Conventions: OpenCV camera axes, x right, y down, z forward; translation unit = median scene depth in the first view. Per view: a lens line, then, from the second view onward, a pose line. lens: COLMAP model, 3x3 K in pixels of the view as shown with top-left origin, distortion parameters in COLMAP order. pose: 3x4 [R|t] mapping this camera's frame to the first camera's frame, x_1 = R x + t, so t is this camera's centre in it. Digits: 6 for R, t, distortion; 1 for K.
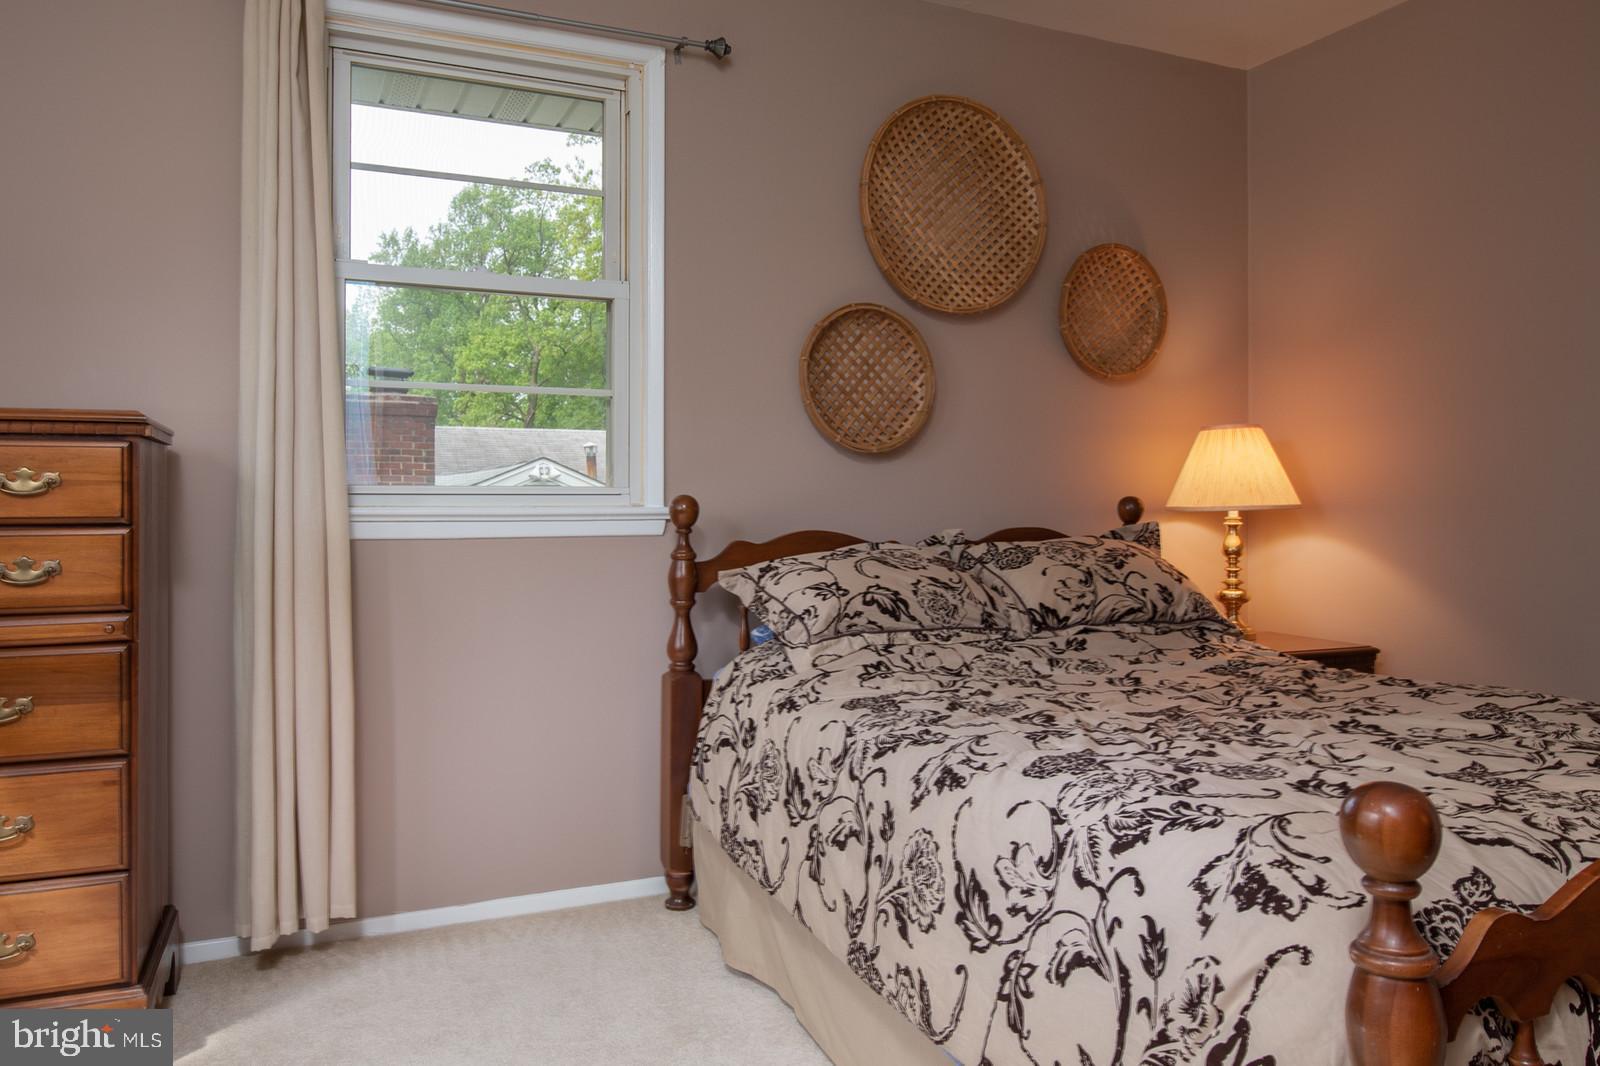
lens RADIAL K [[1242.2, 0, 799.9], [0, 1242.2, 509.7], [0, 0, 1]] dist [-0.005799, -0.004317]
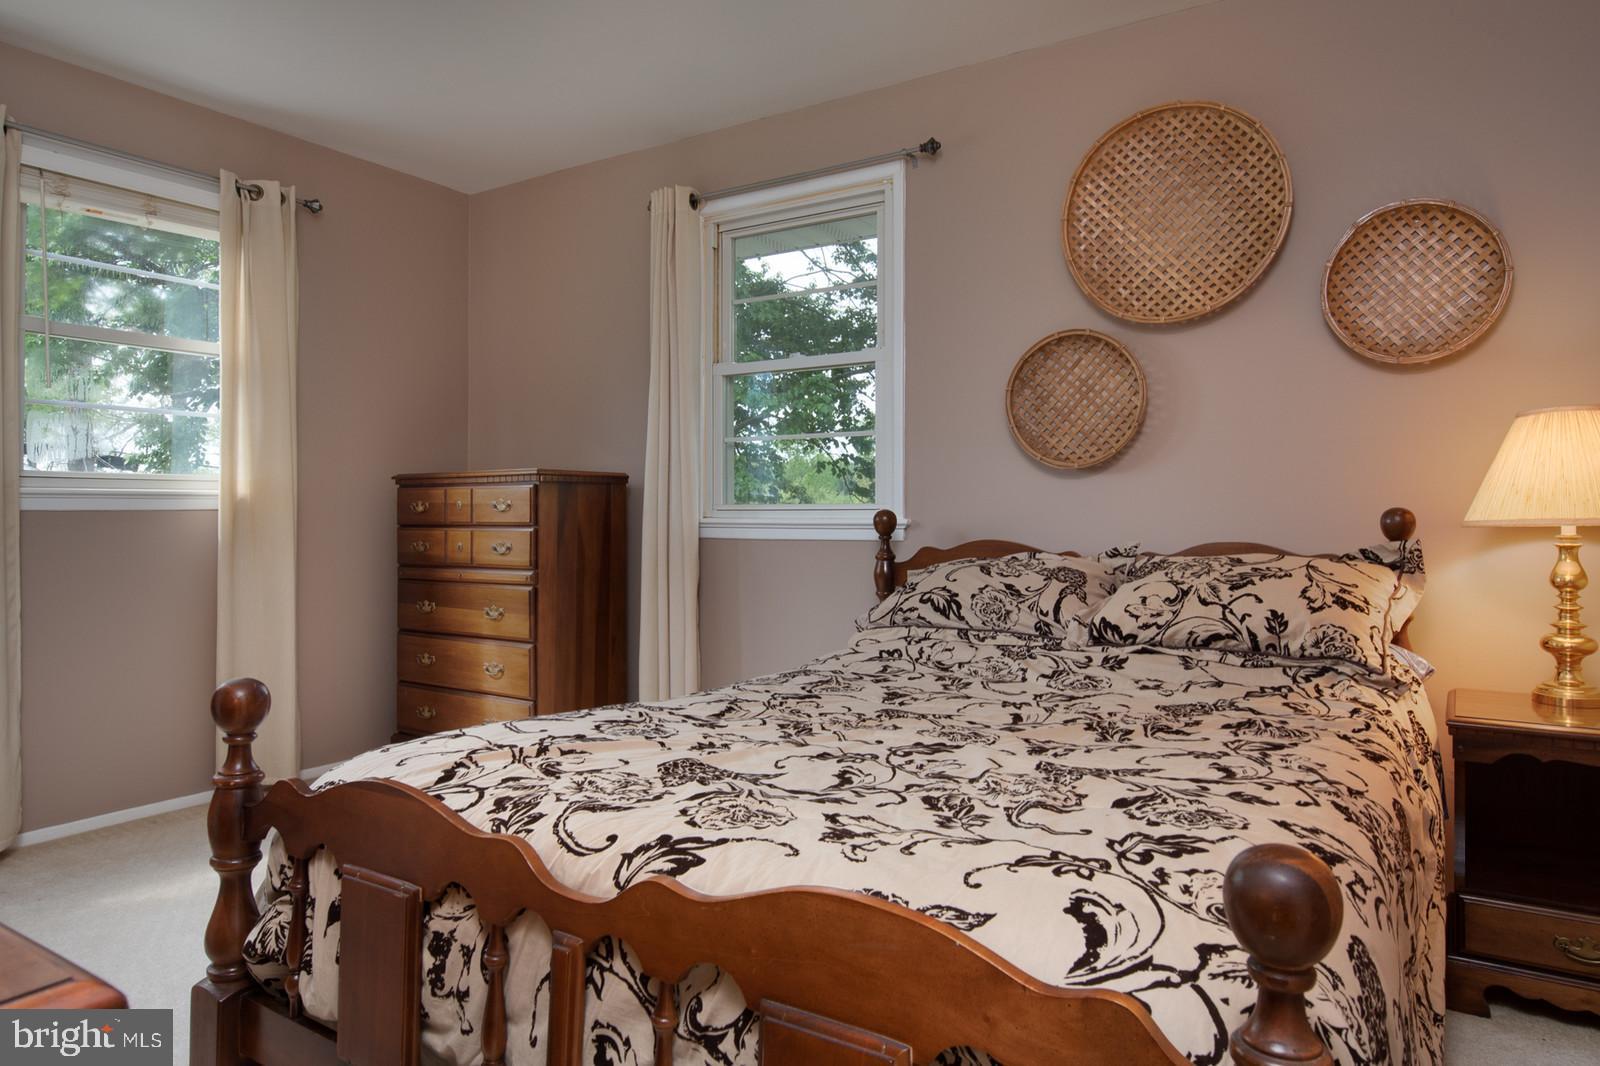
lens RADIAL K [[1025.5, 0, 800.0], [0, 1025.5, 533.0], [0, 0, 1]] dist [-0.033853, -0.000825]
pose [[0.502557, 0.012453, -0.864454, 0.759180], [-0.008096, 0.999920, 0.009698, 0.002936], [0.864506, 0.002125, 0.502618, 0.385558]]
